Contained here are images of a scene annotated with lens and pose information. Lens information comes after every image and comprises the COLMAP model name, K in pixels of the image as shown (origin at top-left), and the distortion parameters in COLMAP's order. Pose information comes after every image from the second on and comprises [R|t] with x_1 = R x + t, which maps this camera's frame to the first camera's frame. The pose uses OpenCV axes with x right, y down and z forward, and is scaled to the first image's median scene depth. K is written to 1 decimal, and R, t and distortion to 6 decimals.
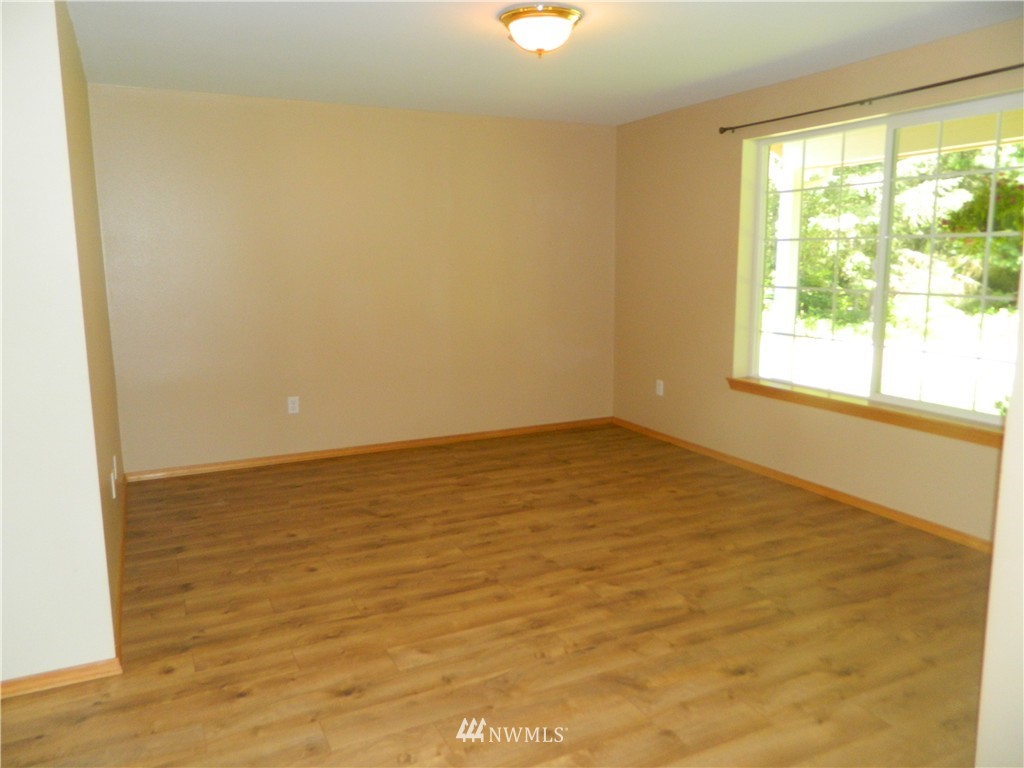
lens RADIAL K [[763.1, 0, 512.4], [0, 763.1, 385.1], [0, 0, 1]] dist [0.006393, -0.005107]
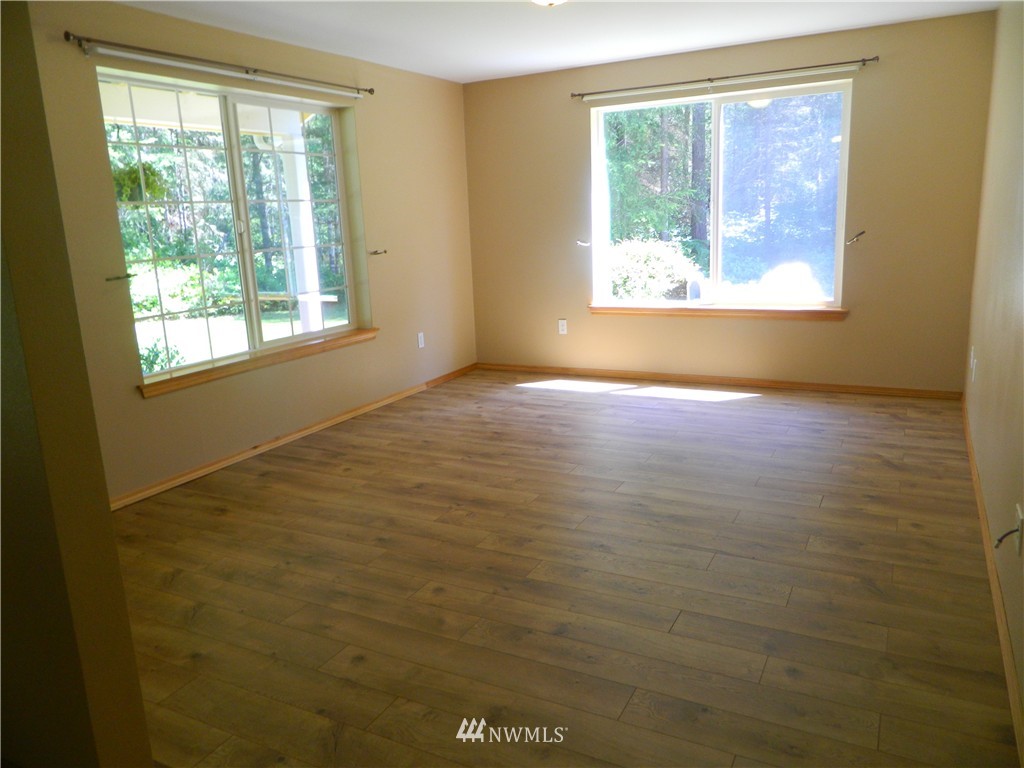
lens RADIAL K [[763.1, 0, 510.3], [0, 763.1, 381.3], [0, 0, 1]] dist [0.006393, -0.005107]
pose [[-0.607728, -0.145868, 0.780634, -0.642162], [0.172396, 0.935313, 0.308982, -0.222243], [-0.775207, 0.322355, -0.543269, 1.348622]]
